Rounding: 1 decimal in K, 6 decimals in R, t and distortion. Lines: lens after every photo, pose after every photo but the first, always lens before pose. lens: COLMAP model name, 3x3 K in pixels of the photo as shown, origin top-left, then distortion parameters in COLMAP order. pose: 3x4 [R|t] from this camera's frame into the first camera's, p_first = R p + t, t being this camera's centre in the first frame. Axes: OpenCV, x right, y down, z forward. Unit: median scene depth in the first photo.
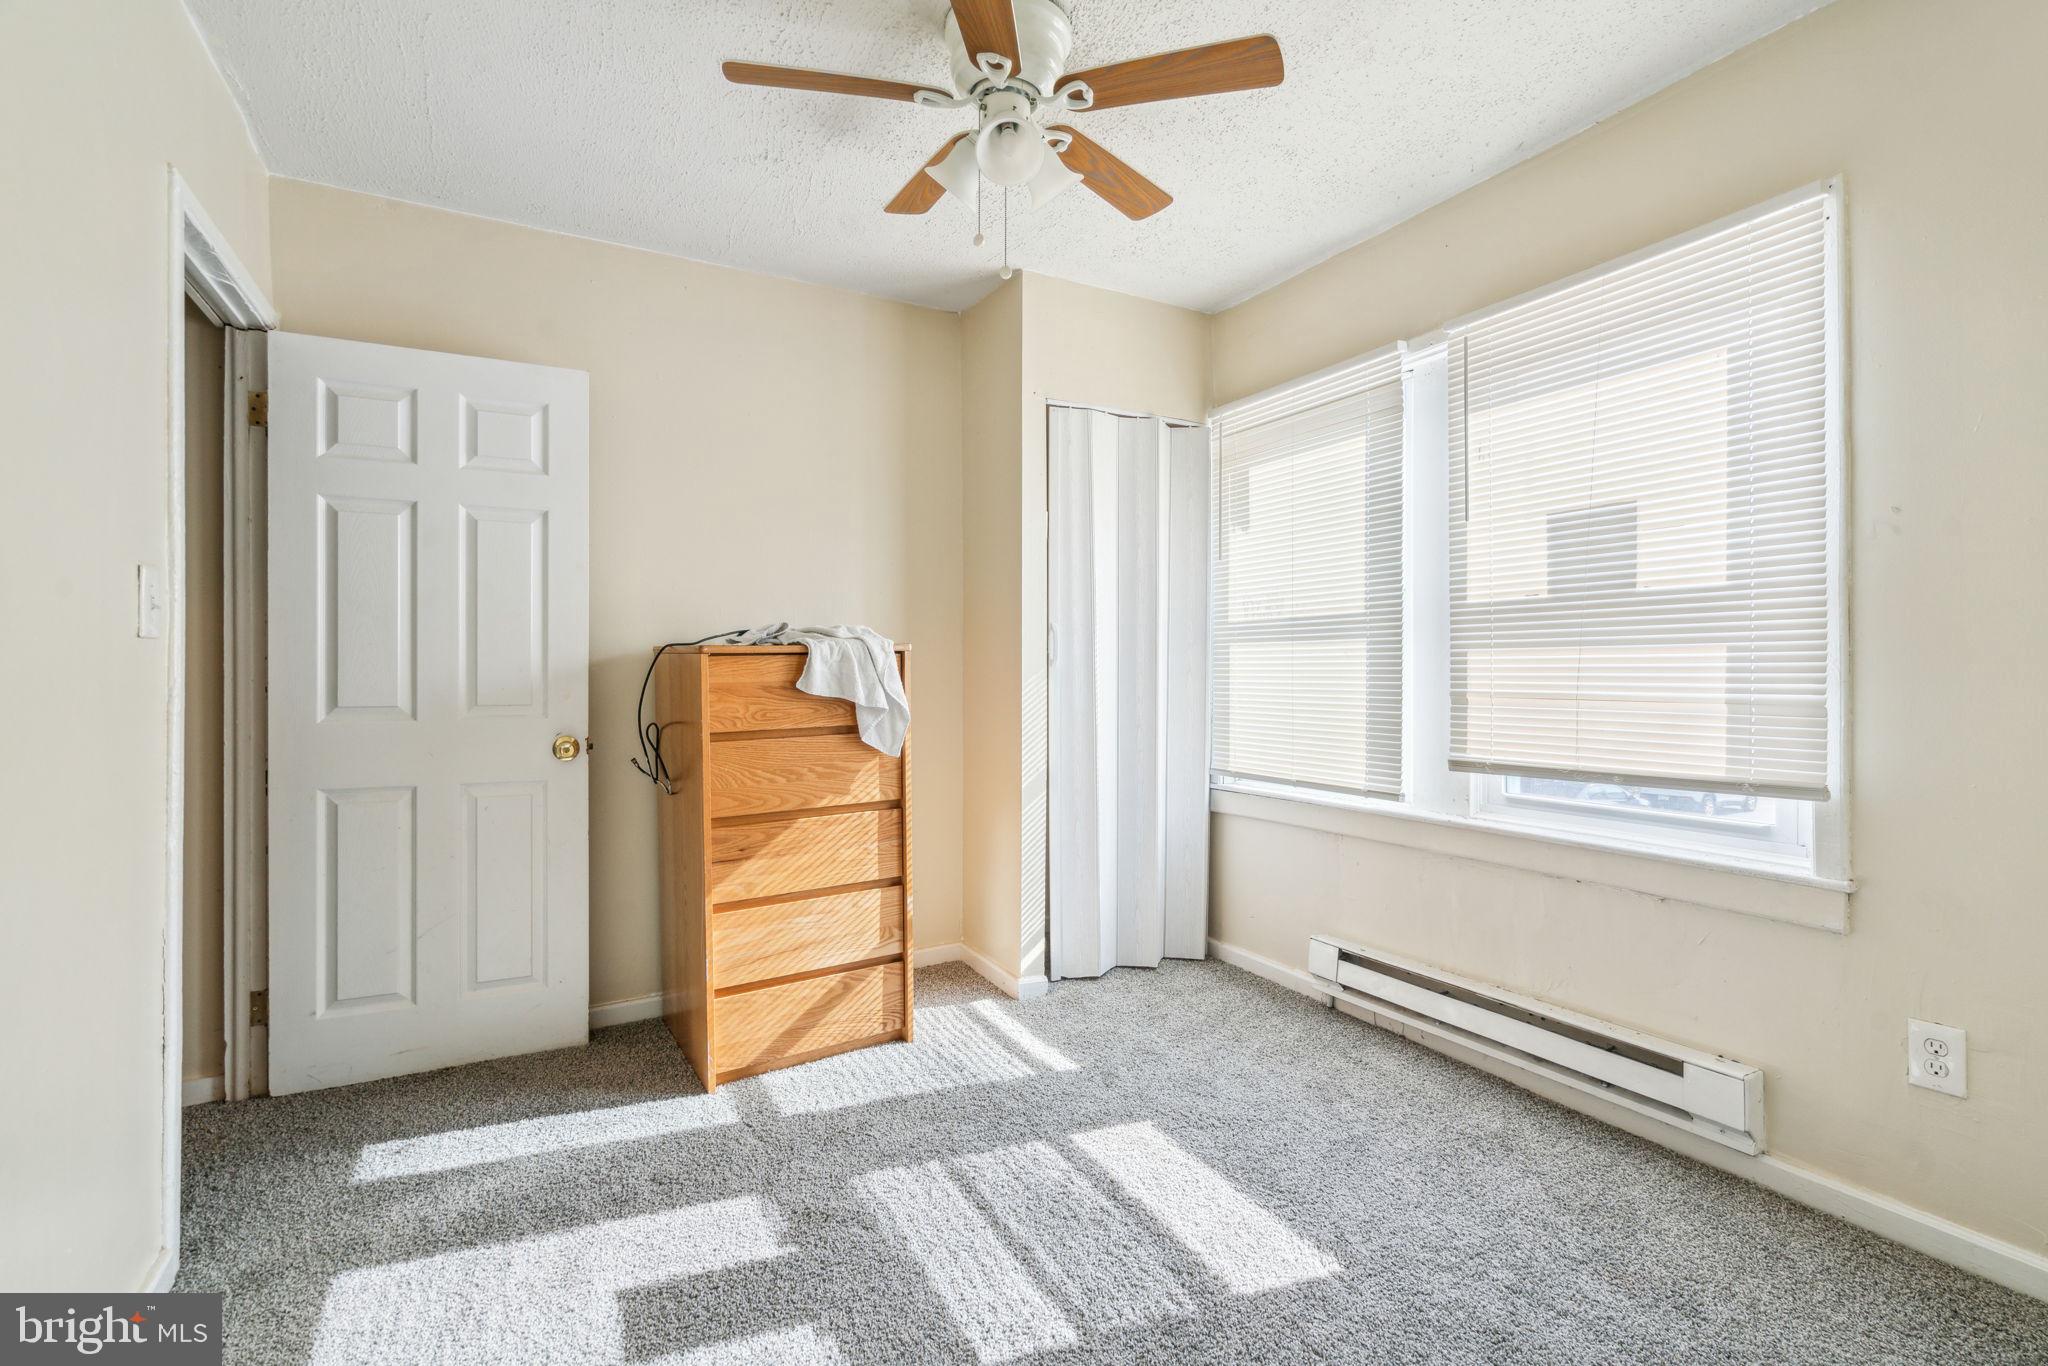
lens RADIAL K [[1057.4, 0, 1096.9], [0, 1057.4, 677.6], [0, 0, 1]] dist [-0.004270, -0.001274]
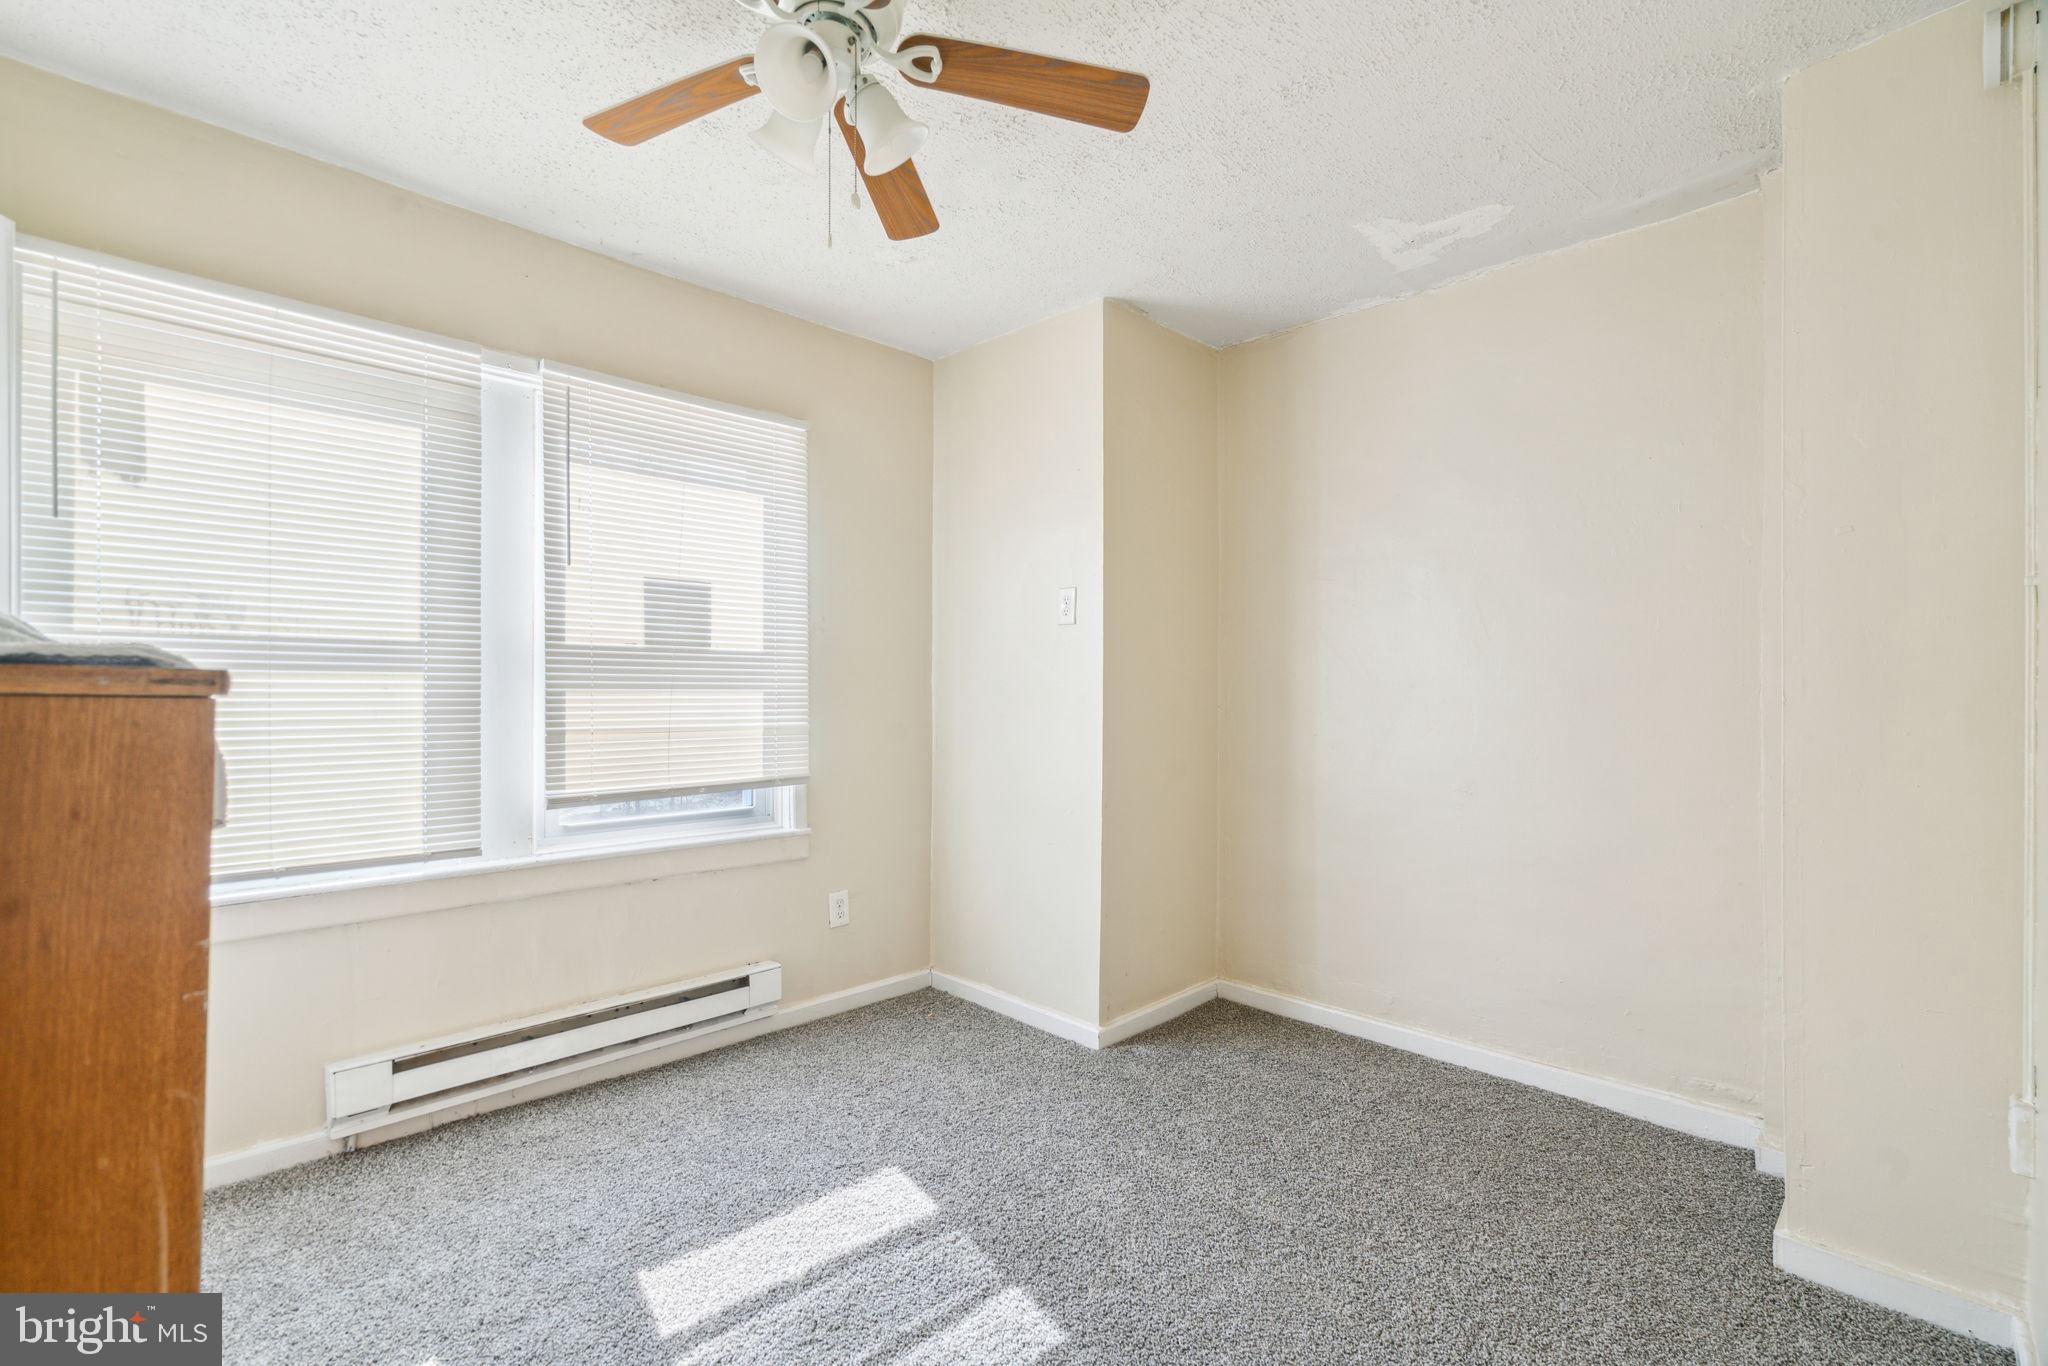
lens RADIAL K [[949.5, 0, 1018.2], [0, 949.5, 697.4], [0, 0, 1]] dist [-0.001021, 0.000474]
pose [[-0.307728, -0.006234, 0.951454, -0.736384], [-0.000540, 0.999980, 0.006378, -0.027317], [-0.951474, 0.001449, -0.307725, 0.953244]]
